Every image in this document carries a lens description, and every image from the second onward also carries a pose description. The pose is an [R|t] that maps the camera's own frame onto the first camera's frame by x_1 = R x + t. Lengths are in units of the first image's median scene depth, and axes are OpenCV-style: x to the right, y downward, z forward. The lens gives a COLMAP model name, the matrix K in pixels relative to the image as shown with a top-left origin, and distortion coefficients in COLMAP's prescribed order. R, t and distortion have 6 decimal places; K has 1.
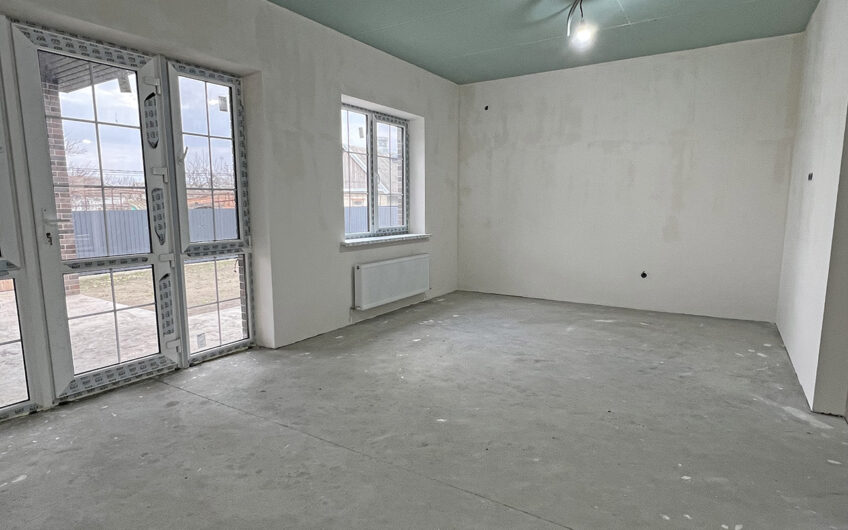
lens RADIAL K [[464.6, 0, 424.0], [0, 464.6, 265.0], [0, 0, 1]] dist [-0.004389, -0.000511]
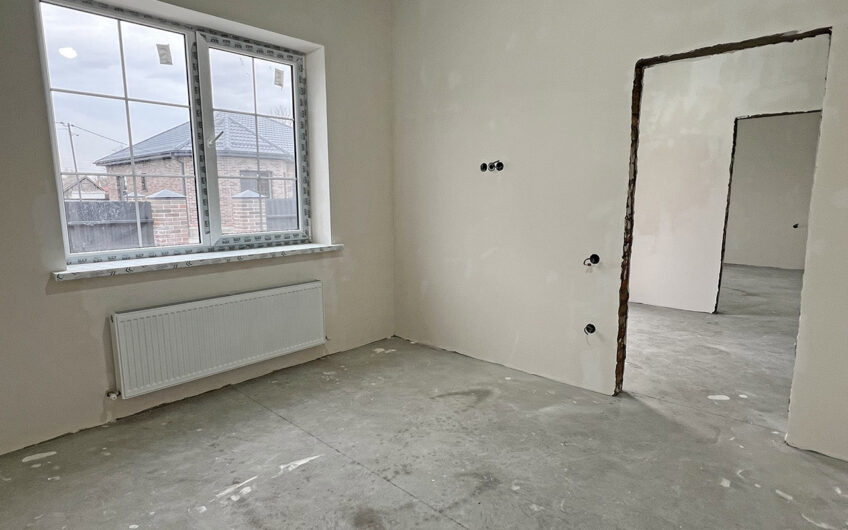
lens RADIAL K [[473.1, 0, 420.9], [0, 473.1, 258.9], [0, 0, 1]] dist [-0.001676, -0.000018]
pose [[0.984078, 0.041501, -0.172823, 0.227307], [-0.038387, 0.999035, 0.021320, -0.067918], [0.173541, -0.014347, 0.984722, 0.425089]]
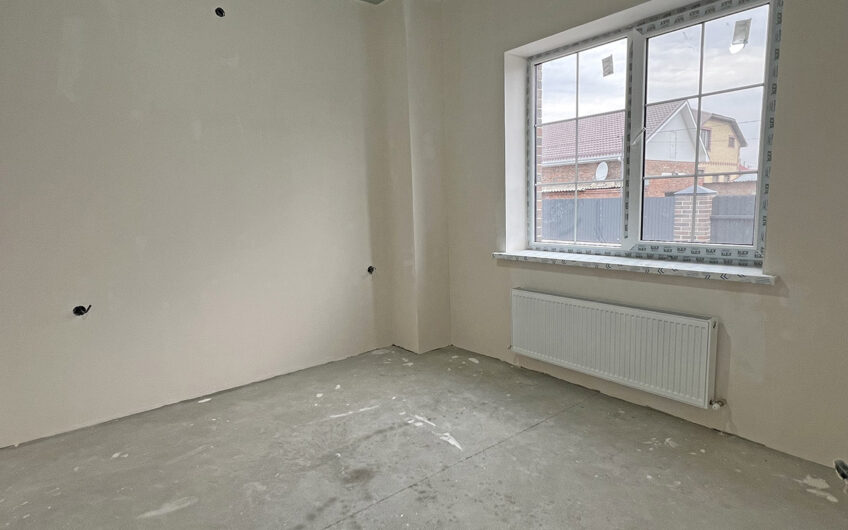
lens RADIAL K [[464.6, 0, 424.0], [0, 464.6, 265.0], [0, 0, 1]] dist [-0.004389, -0.000511]
pose [[-0.311858, 0.156011, -0.937233, 0.439187], [-0.079145, 0.978733, 0.189254, -0.123381], [0.946827, 0.133198, -0.292878, 0.836101]]
